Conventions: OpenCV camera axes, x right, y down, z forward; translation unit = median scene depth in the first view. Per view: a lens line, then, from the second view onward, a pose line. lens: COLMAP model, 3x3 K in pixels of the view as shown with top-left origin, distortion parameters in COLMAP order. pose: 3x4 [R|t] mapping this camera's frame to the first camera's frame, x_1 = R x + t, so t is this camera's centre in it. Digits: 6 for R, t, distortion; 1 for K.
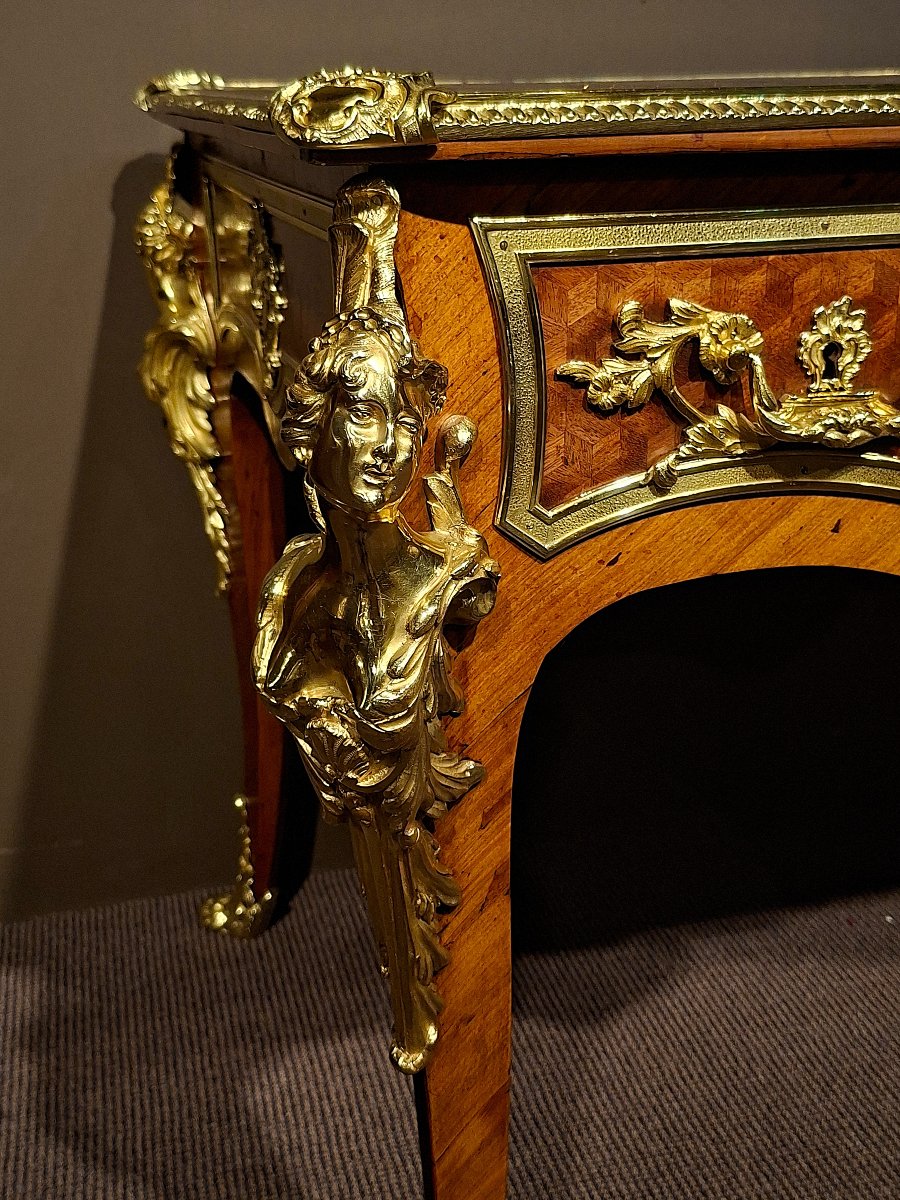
lens RADIAL K [[1497.2, 0, 446.8], [0, 1497.2, 622.1], [0, 0, 1]] dist [0.210201, -0.577698]
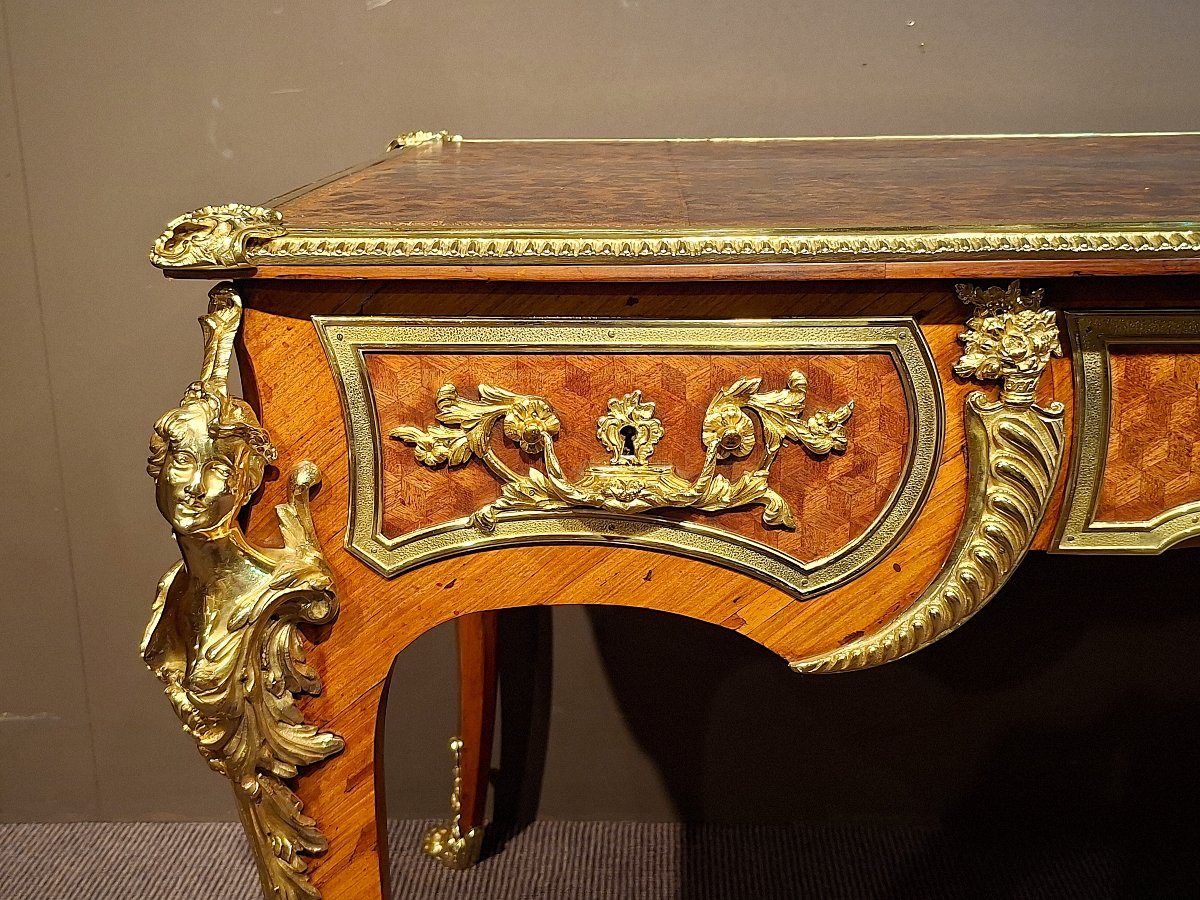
lens RADIAL K [[1497.2, 0, 600.0], [0, 1497.2, 450.0], [0, 0, 1]] dist [0.210201, -0.577698]
pose [[0.954148, 0.084887, -0.287045, 0.587025], [-0.106714, 0.992402, -0.061241, -0.090503], [0.279666, 0.089065, 0.955957, -0.154594]]
